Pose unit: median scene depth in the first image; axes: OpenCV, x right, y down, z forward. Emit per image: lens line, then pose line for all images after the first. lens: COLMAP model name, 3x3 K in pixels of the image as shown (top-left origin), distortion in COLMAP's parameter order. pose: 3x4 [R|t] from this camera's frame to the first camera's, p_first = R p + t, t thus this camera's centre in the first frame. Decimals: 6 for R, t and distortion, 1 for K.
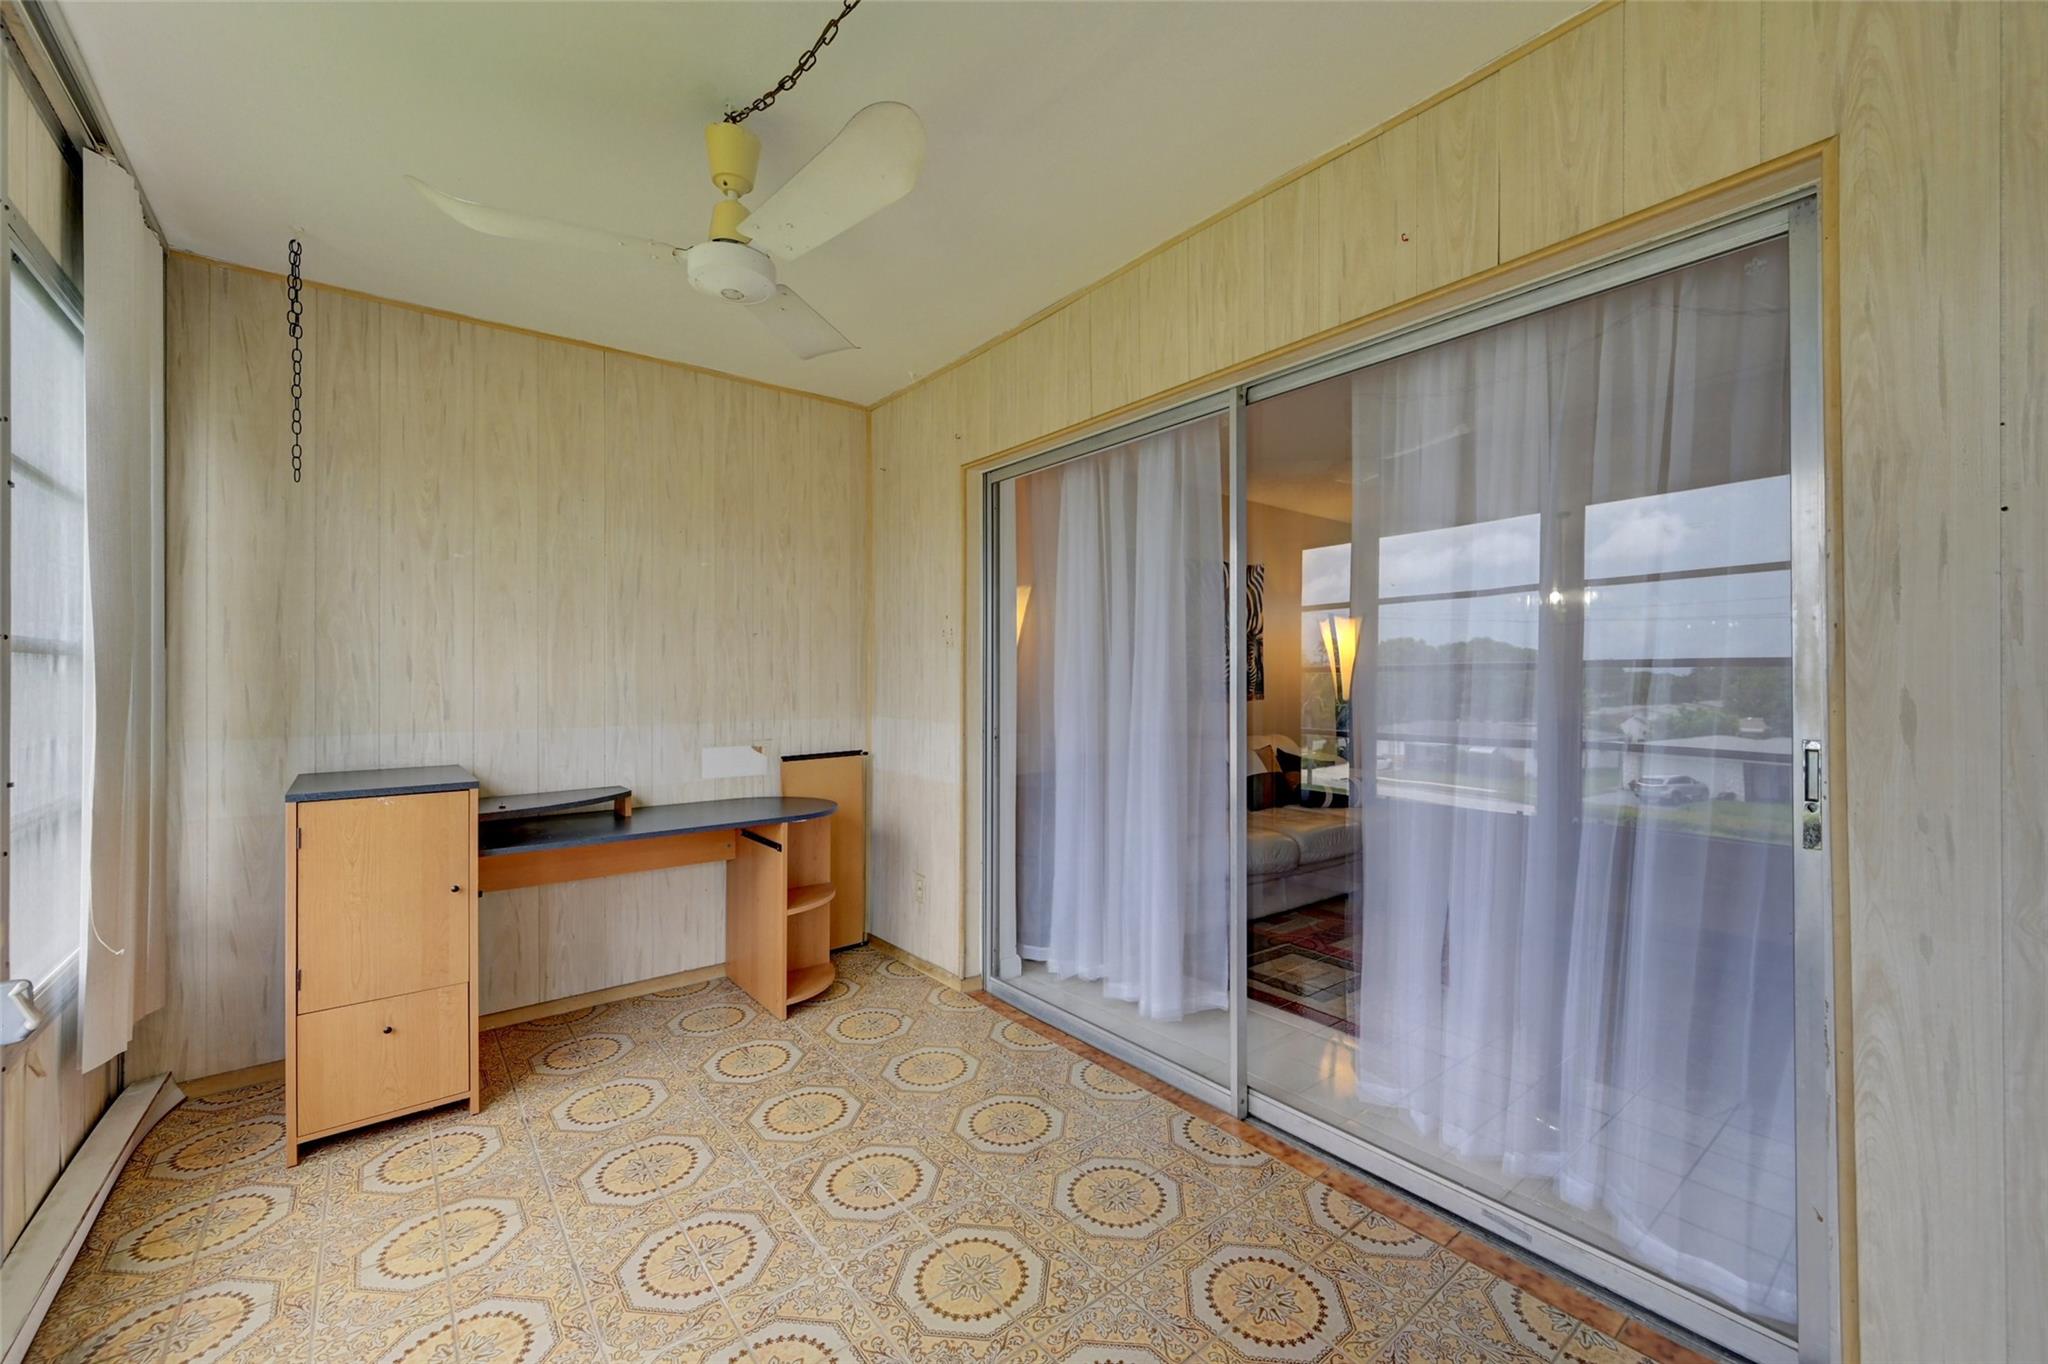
lens RADIAL K [[832.5, 0, 1034.0], [0, 832.5, 683.1], [0, 0, 1]] dist [-0.000455, 0.000806]
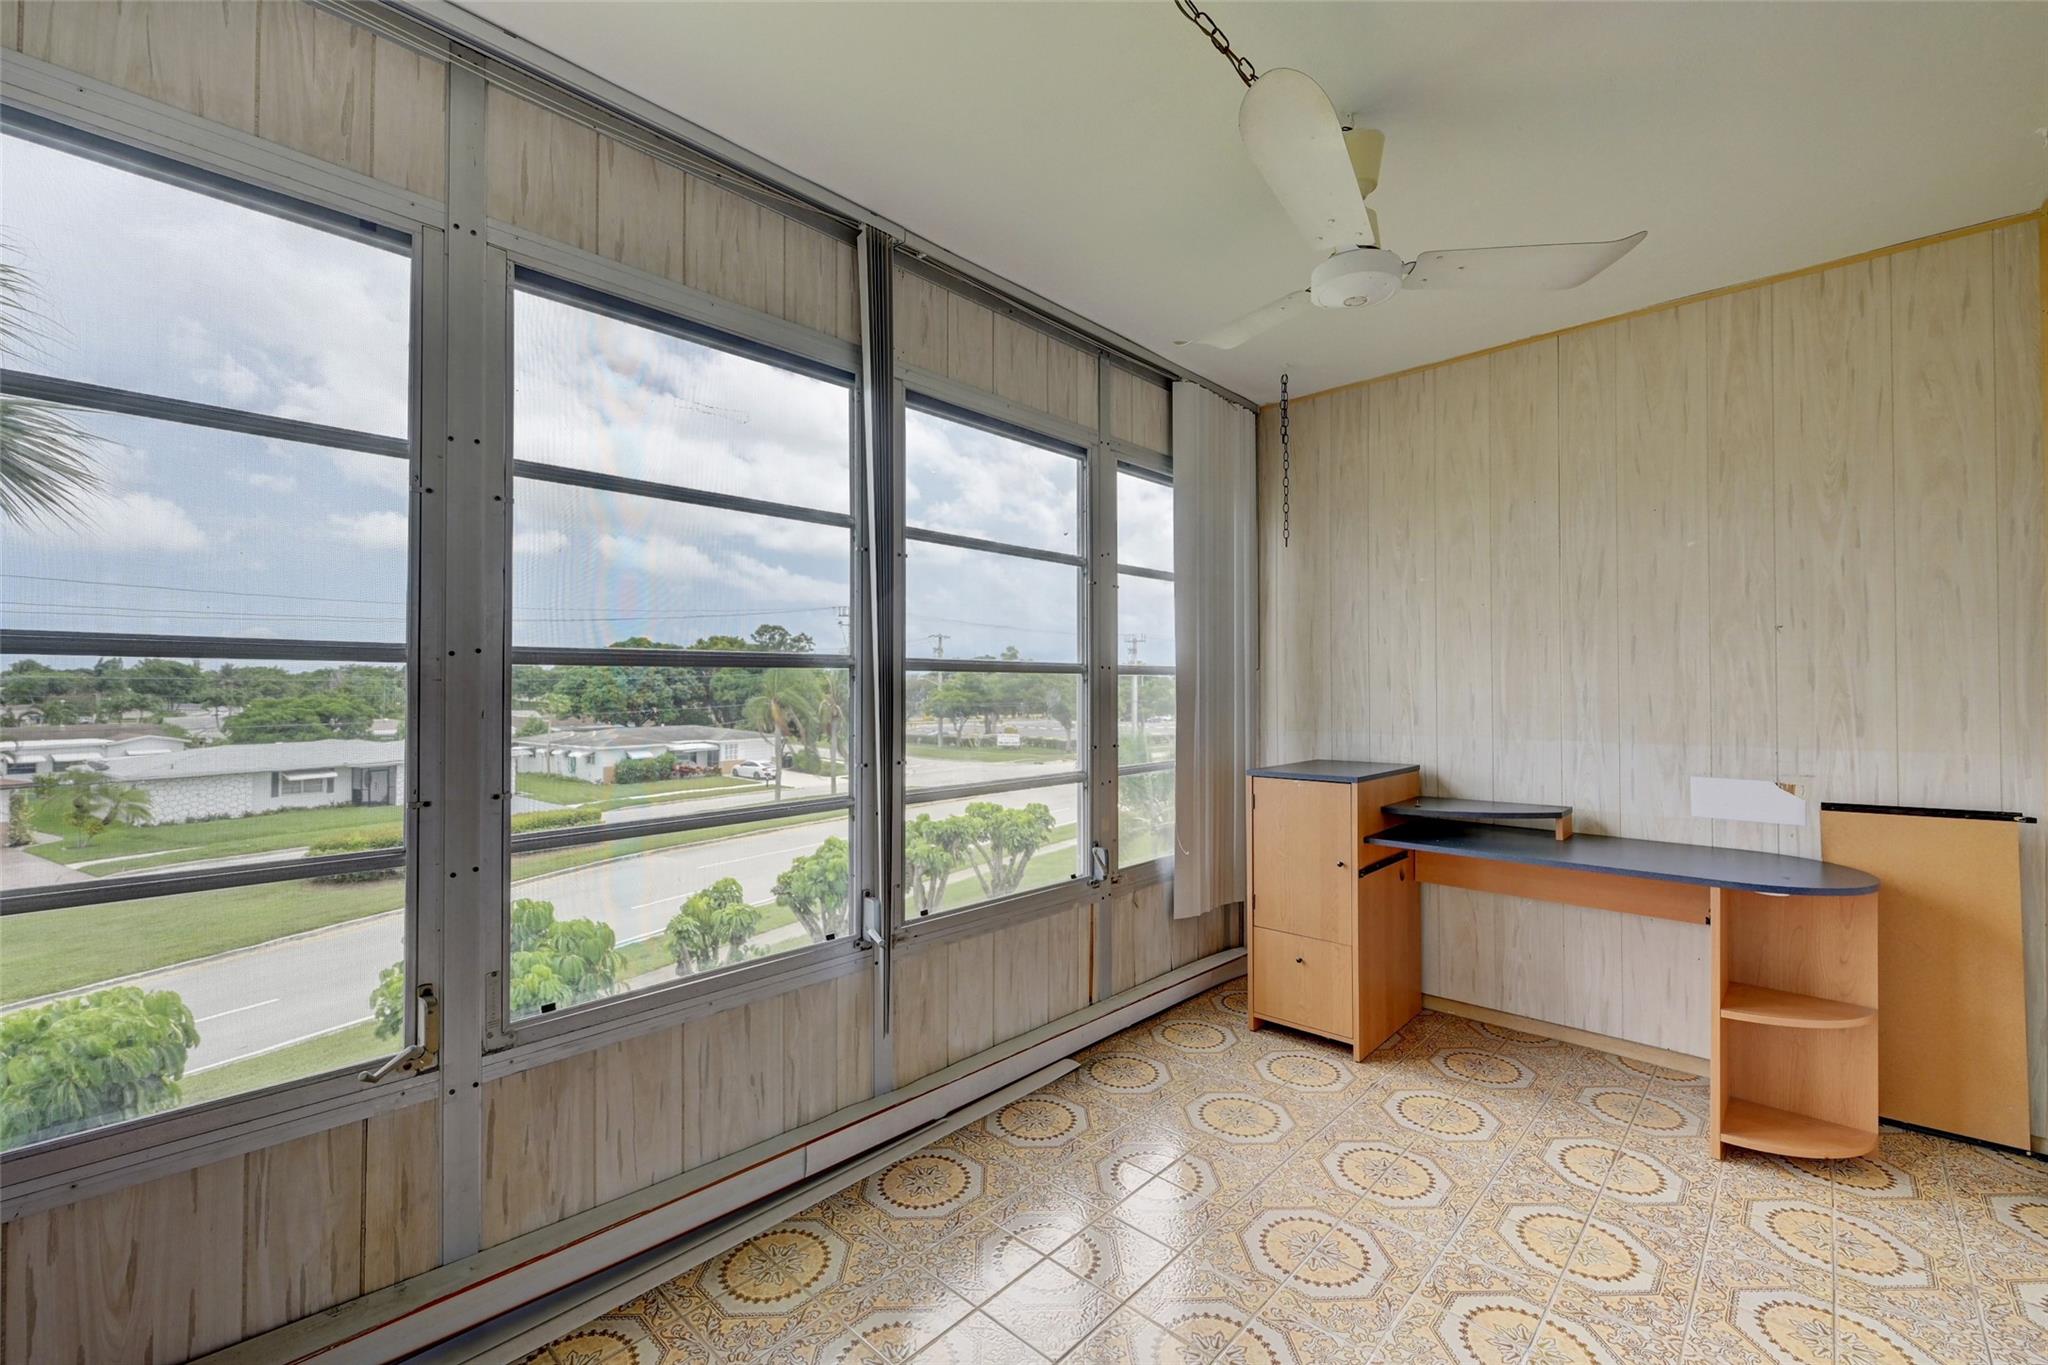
lens RADIAL K [[846.5, 0, 1024.0], [0, 846.5, 682.5], [0, 0, 1]] dist [0.020176, -0.000402]
pose [[0.138285, -0.005714, -0.990376, 0.360039], [-0.003233, 0.999975, -0.006220, -0.004539], [0.990387, 0.004062, 0.138263, 0.293617]]
